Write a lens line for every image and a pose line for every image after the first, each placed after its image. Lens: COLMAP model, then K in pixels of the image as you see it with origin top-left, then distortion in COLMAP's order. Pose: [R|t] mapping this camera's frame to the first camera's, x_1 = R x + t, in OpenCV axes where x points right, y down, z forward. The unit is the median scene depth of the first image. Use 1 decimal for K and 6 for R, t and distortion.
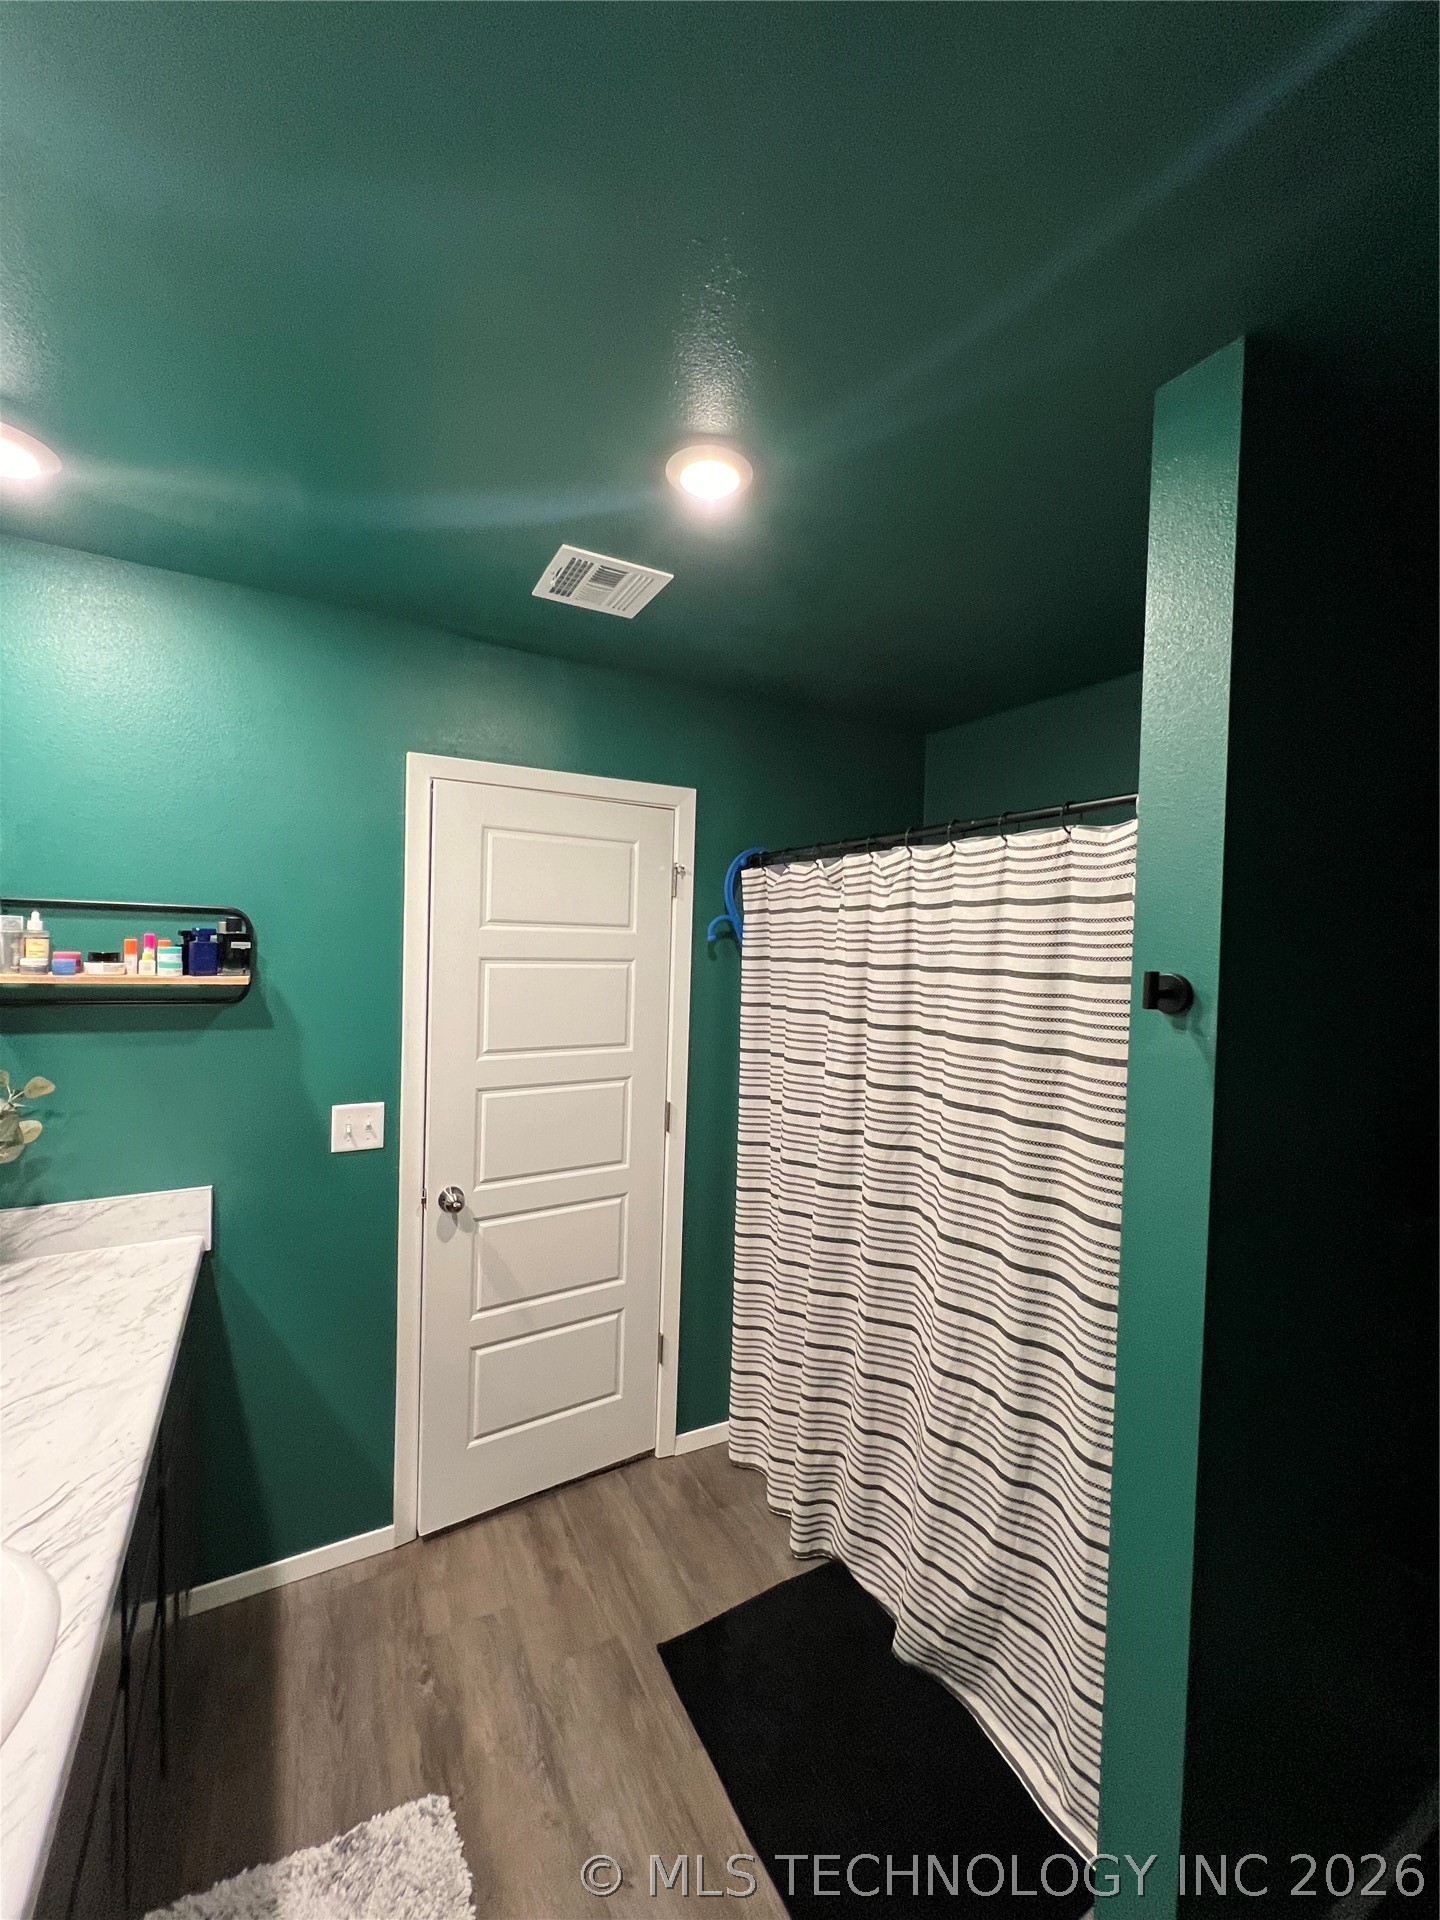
lens RADIAL K [[768.7, 0, 714.1], [0, 768.7, 965.0], [0, 0, 1]] dist [-0.000660, 0.000103]
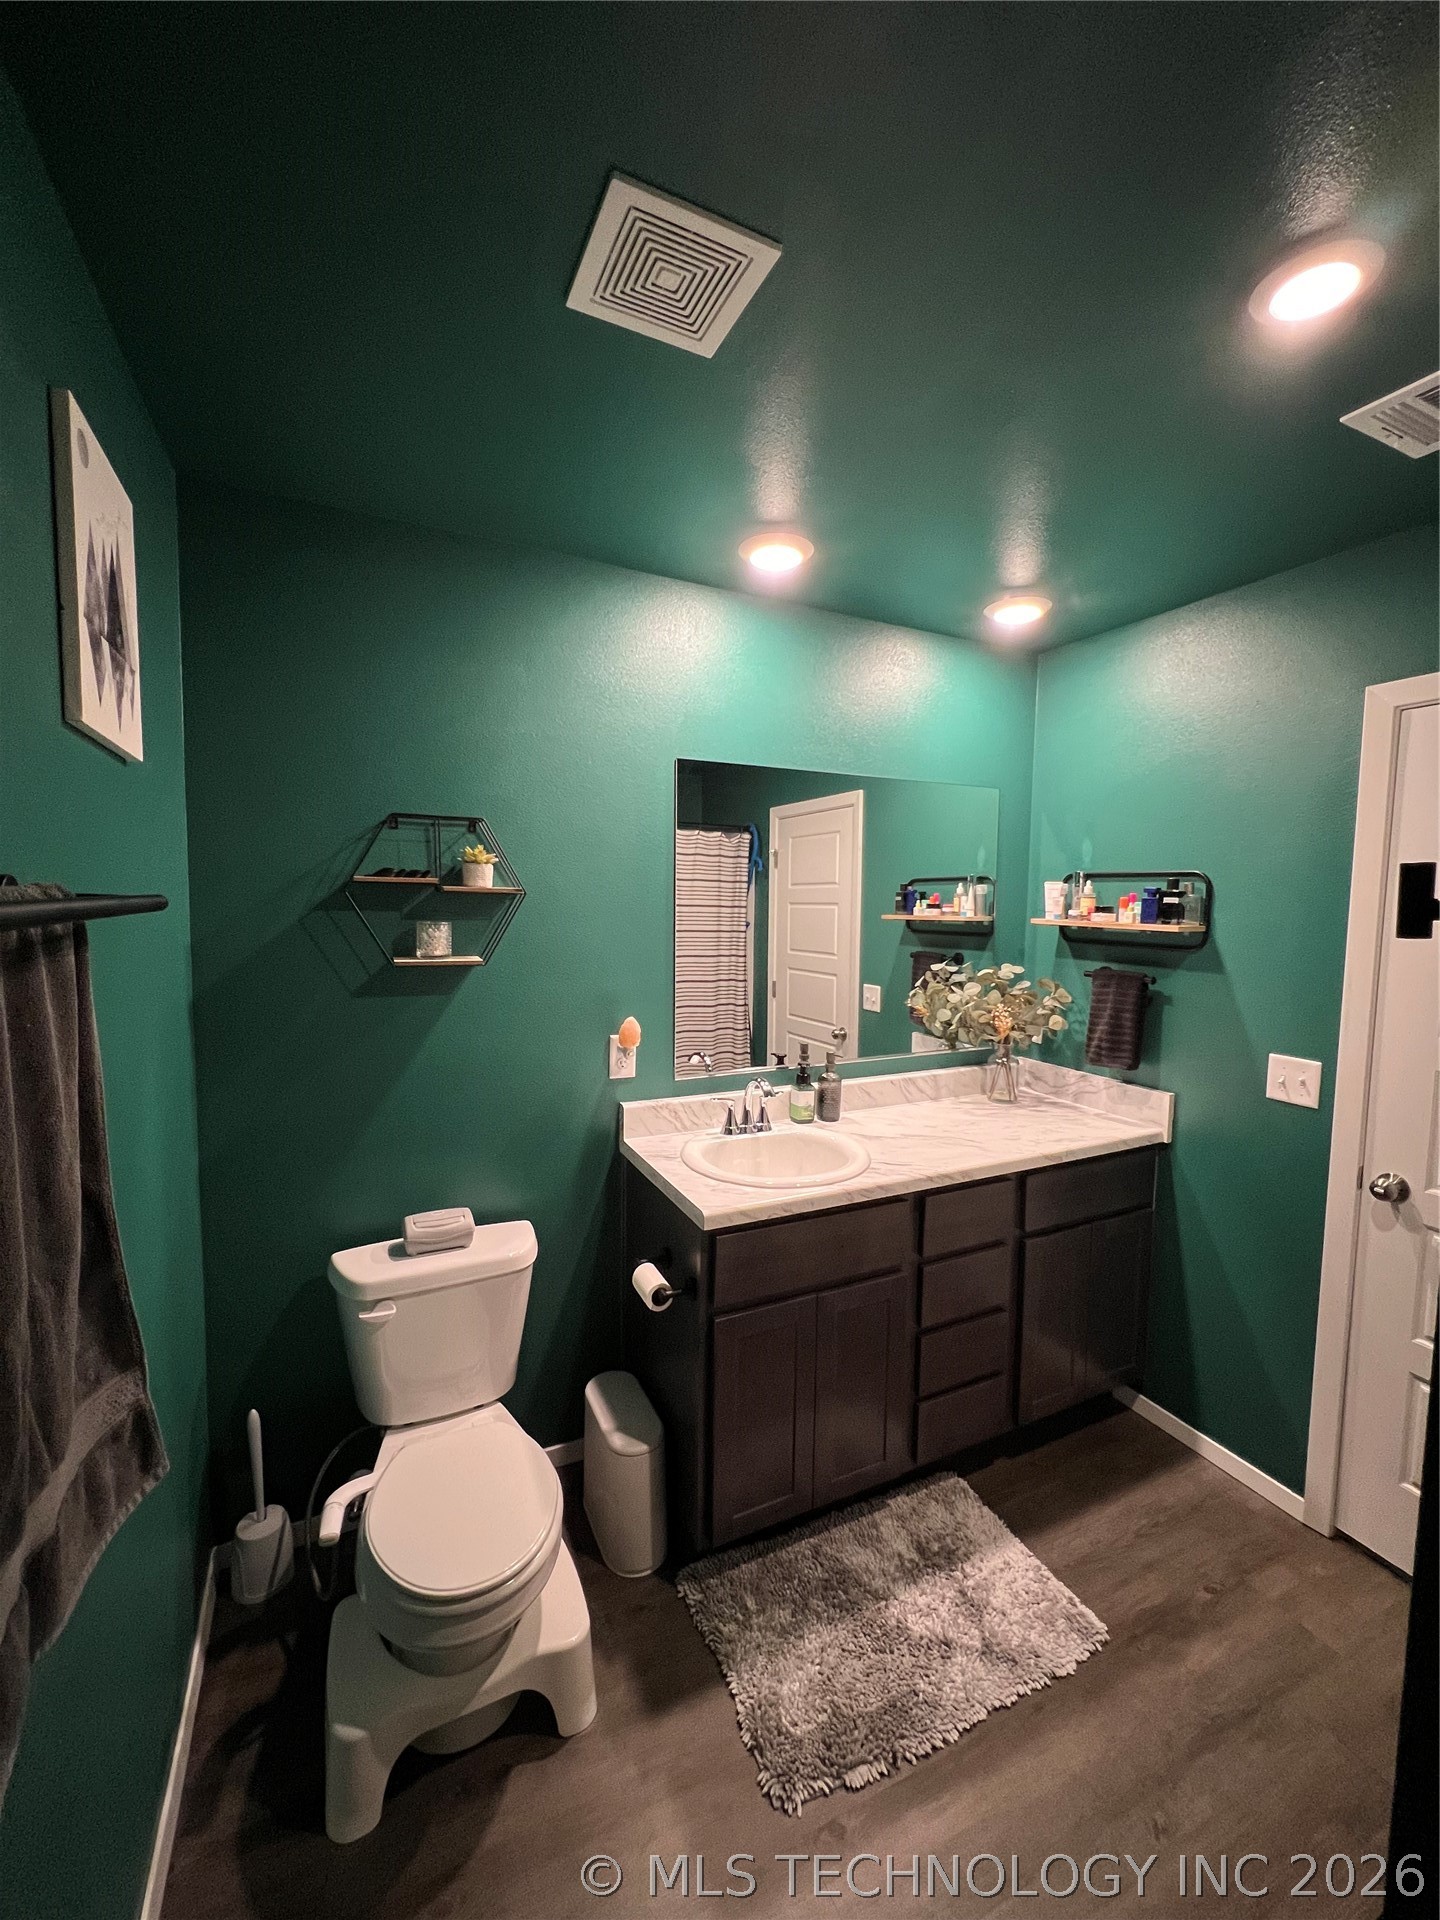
lens RADIAL K [[768.7, 0, 714.7], [0, 768.7, 960.0], [0, 0, 1]] dist [-0.000660, 0.000103]
pose [[-0.076546, 0.047948, -0.995913, 0.681035], [-0.043925, 0.997711, 0.051410, 0.039701], [0.996098, 0.047680, -0.074265, 0.355949]]
